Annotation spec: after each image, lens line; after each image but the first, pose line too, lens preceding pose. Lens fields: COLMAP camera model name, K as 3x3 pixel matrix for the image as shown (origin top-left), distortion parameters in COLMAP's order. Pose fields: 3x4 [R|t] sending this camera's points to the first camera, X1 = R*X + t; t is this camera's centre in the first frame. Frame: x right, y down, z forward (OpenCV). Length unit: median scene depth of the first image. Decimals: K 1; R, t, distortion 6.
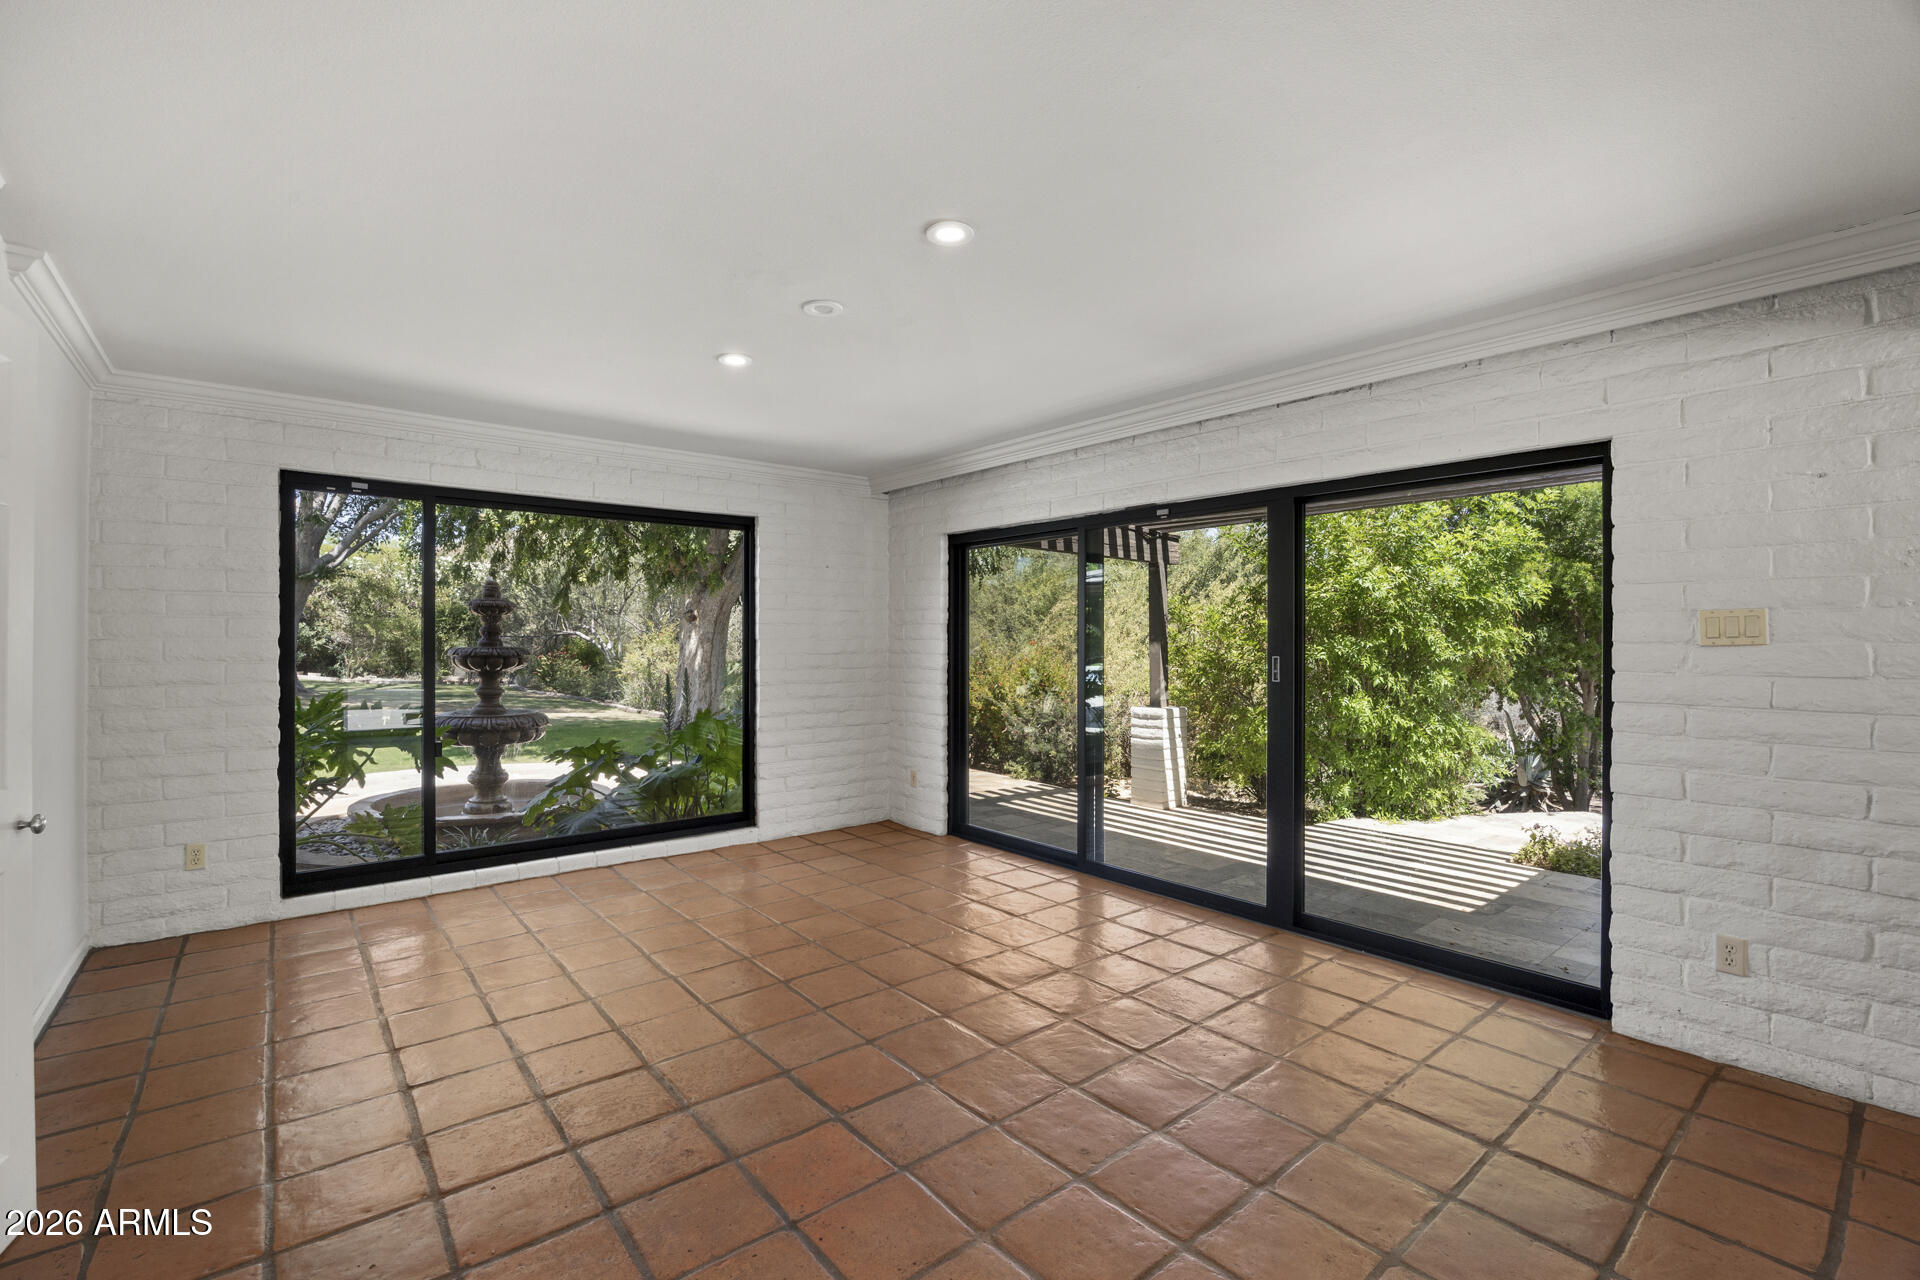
lens RADIAL K [[837.0, 0, 960.0], [0, 837.0, 640.0], [0, 0, 1]] dist [-0.022732, 0.000703]
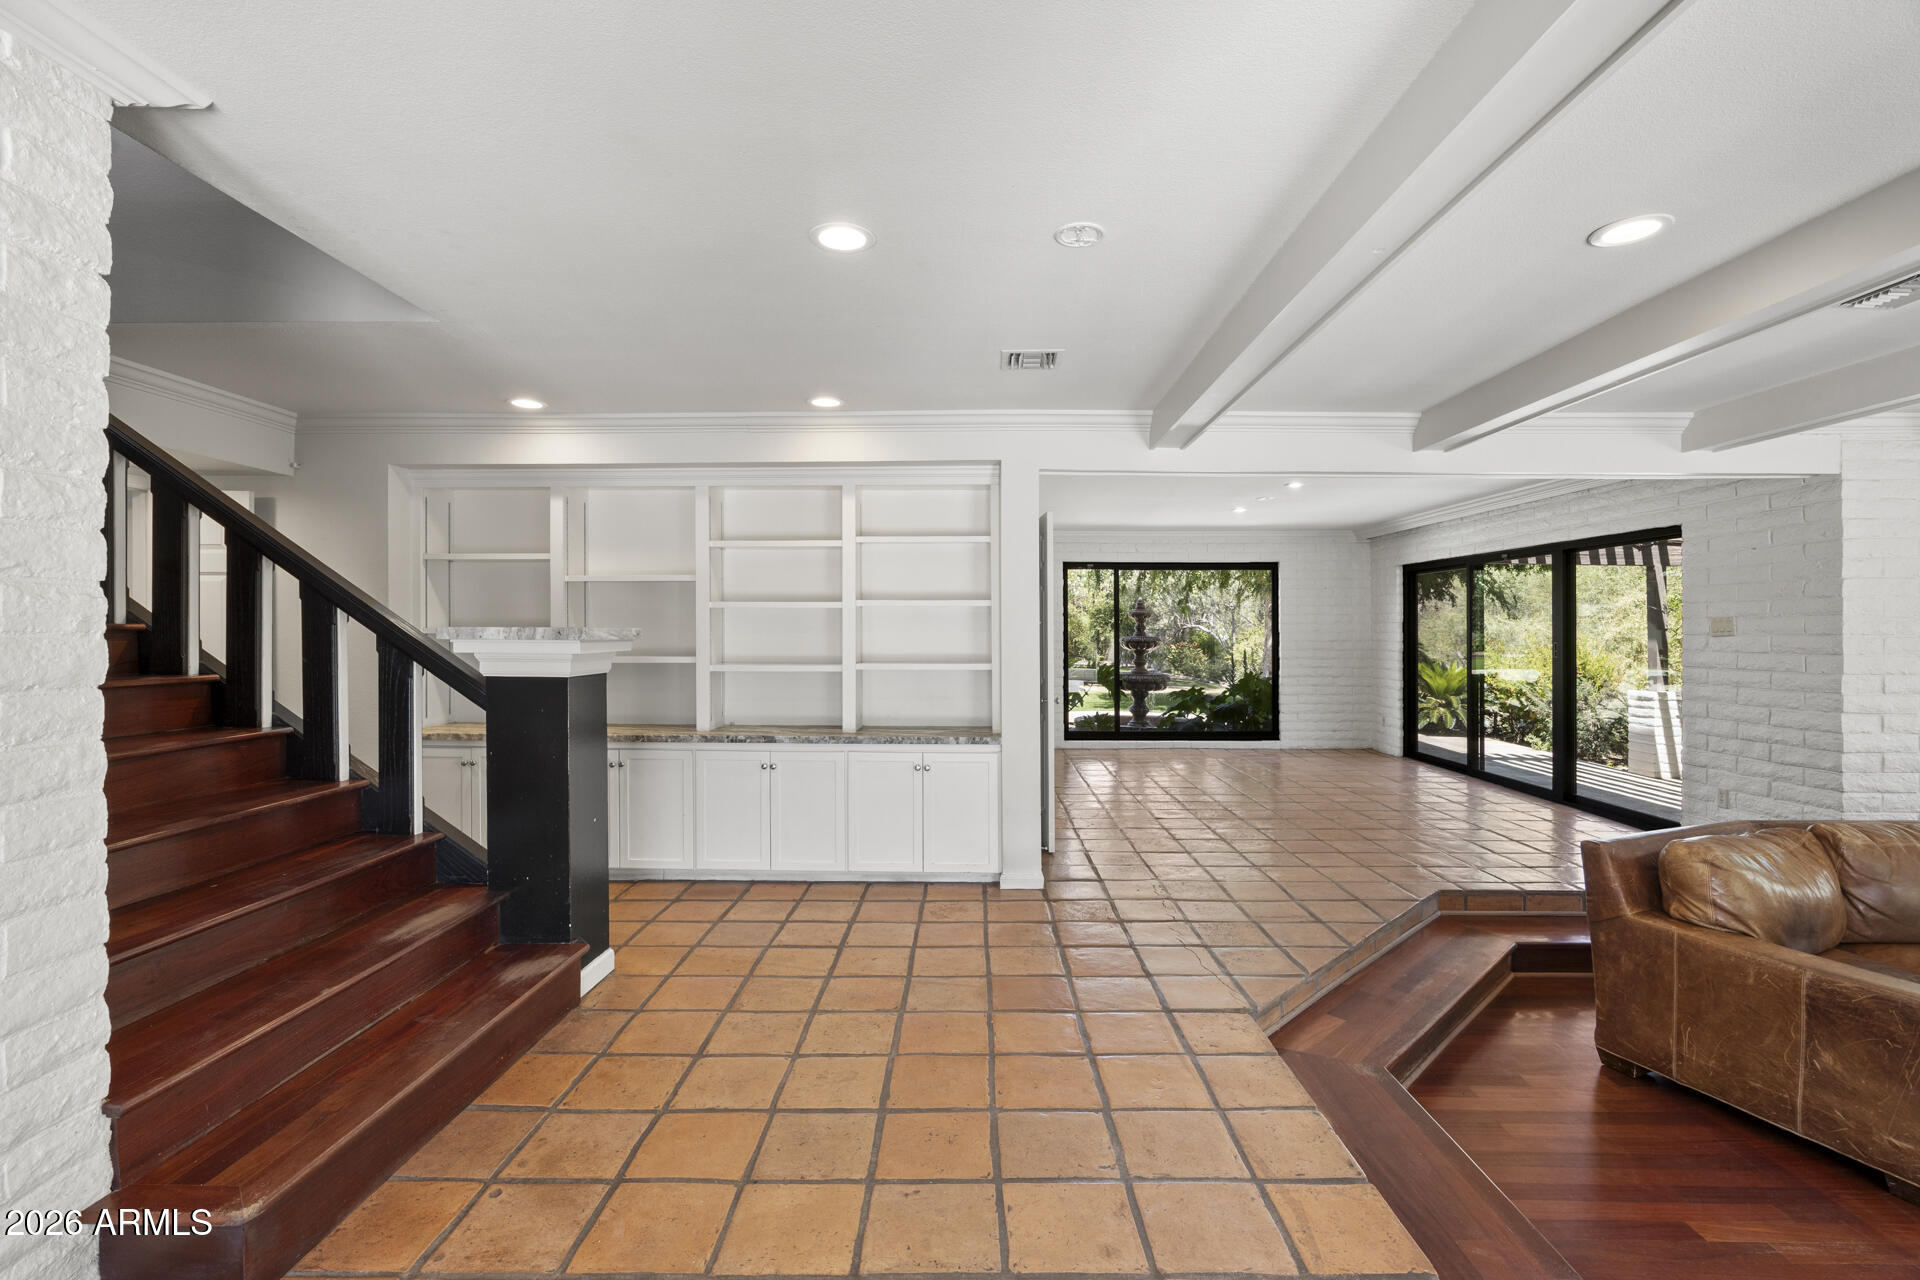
lens RADIAL K [[868.1, 0, 961.3], [0, 868.1, 622.1], [0, 0, 1]] dist [-0.026093, 0.000599]
pose [[0.759735, -0.008038, -0.650183, 0.411367], [0.000327, 0.999928, -0.011979, -0.000908], [0.650232, 0.008888, 0.759684, -0.774036]]
